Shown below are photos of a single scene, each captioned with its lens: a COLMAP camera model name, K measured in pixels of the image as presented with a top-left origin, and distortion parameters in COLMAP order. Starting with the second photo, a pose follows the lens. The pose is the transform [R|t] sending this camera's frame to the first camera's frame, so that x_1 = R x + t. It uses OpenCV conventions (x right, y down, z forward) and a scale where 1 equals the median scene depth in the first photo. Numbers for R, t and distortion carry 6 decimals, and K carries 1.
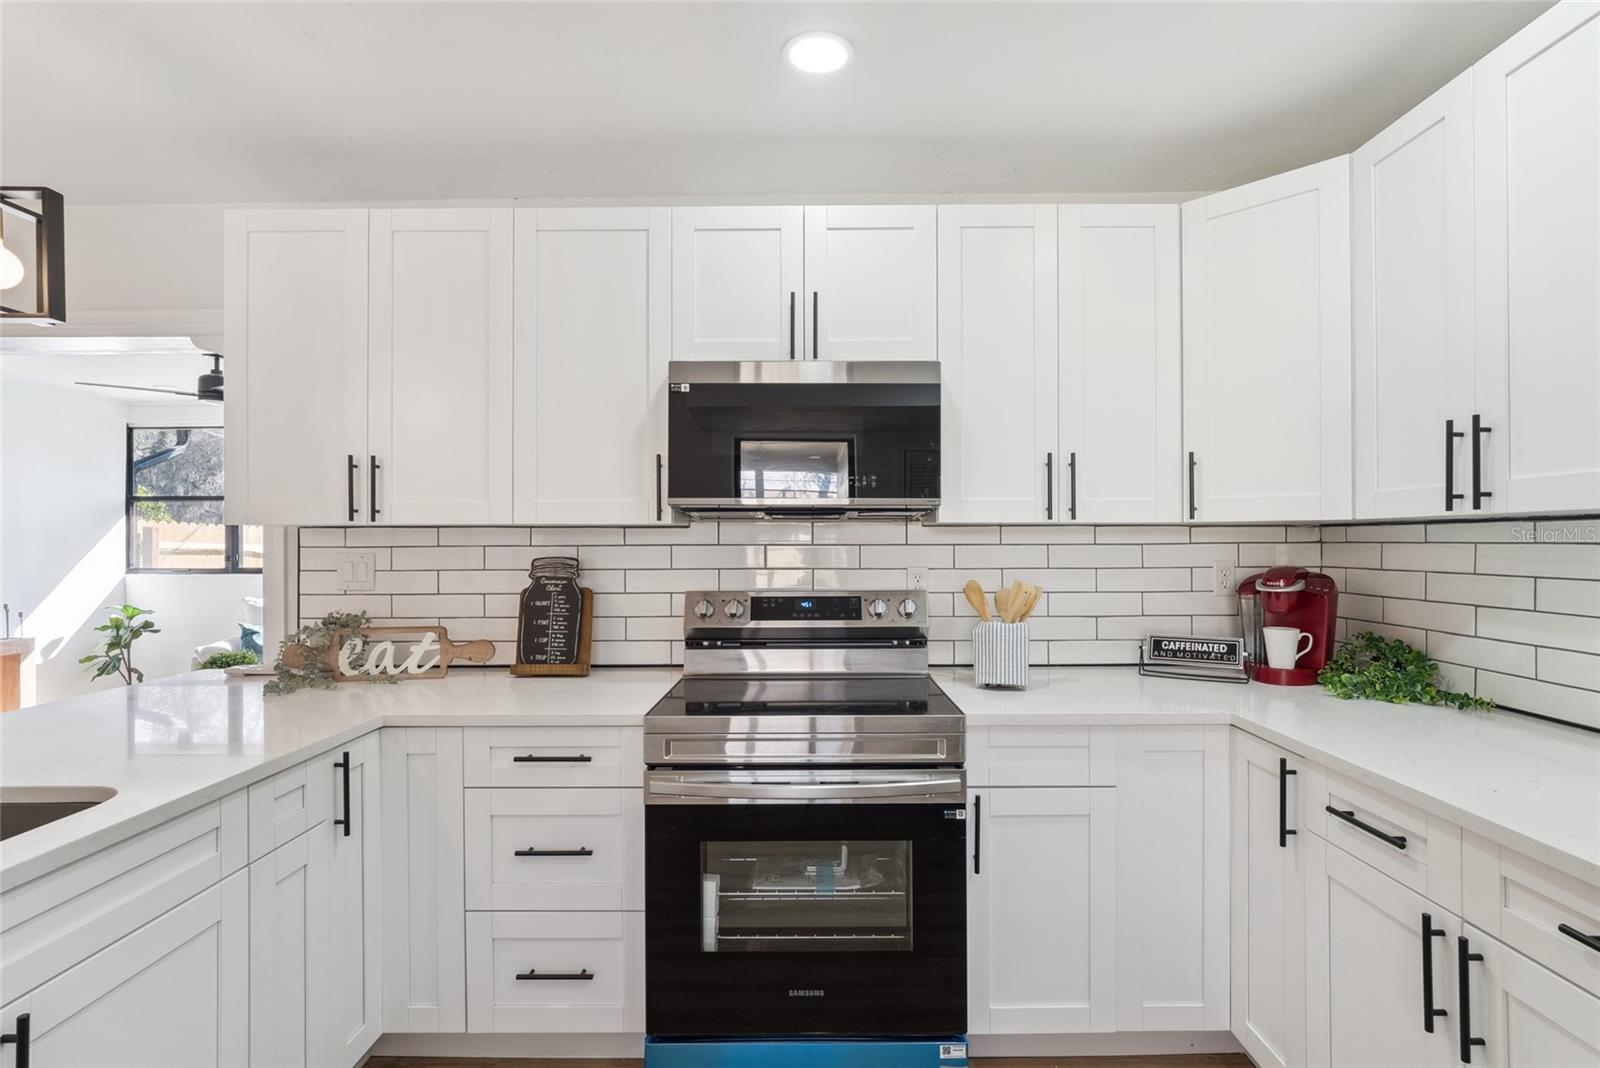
lens RADIAL K [[753.3, 0, 805.9], [0, 753.3, 538.0], [0, 0, 1]] dist [-0.020138, 0.009204]
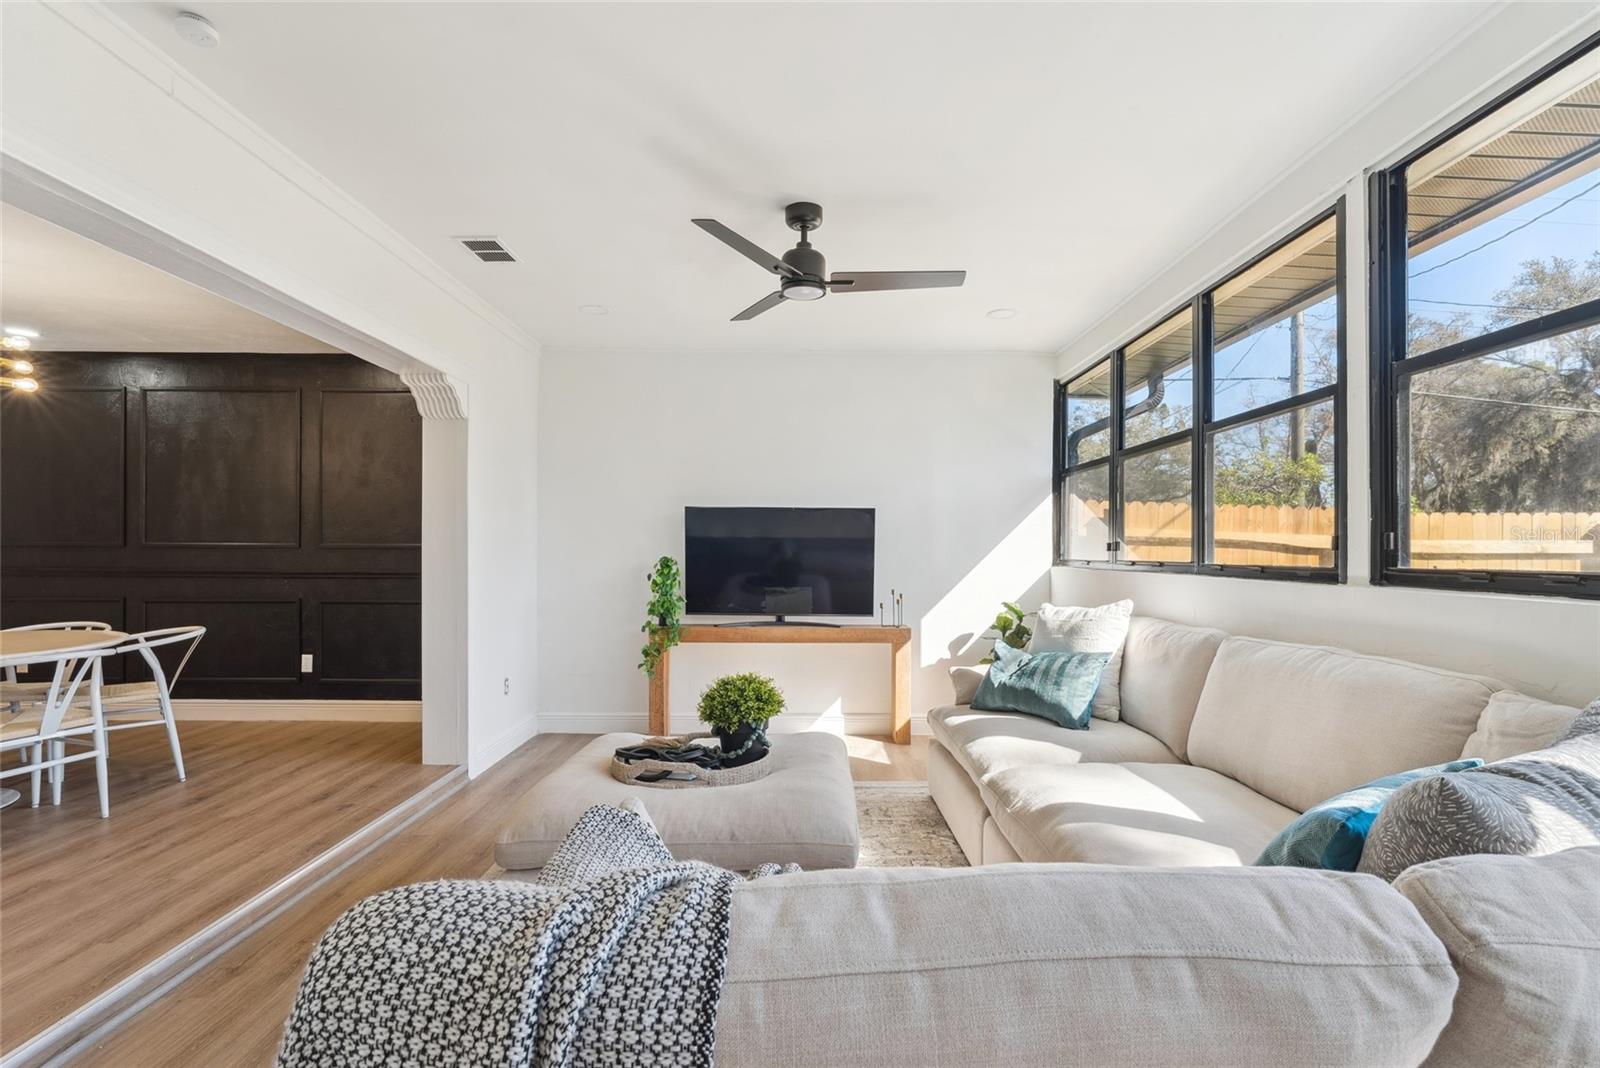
lens RADIAL K [[777.0, 0, 803.9], [0, 777.0, 548.3], [0, 0, 1]] dist [0.002633, 0.000183]
pose [[0.024005, 0.000894, -0.999711, -0.224682], [-0.005689, 0.999984, 0.000758, 0.082475], [0.999696, 0.005670, 0.024010, 1.941723]]
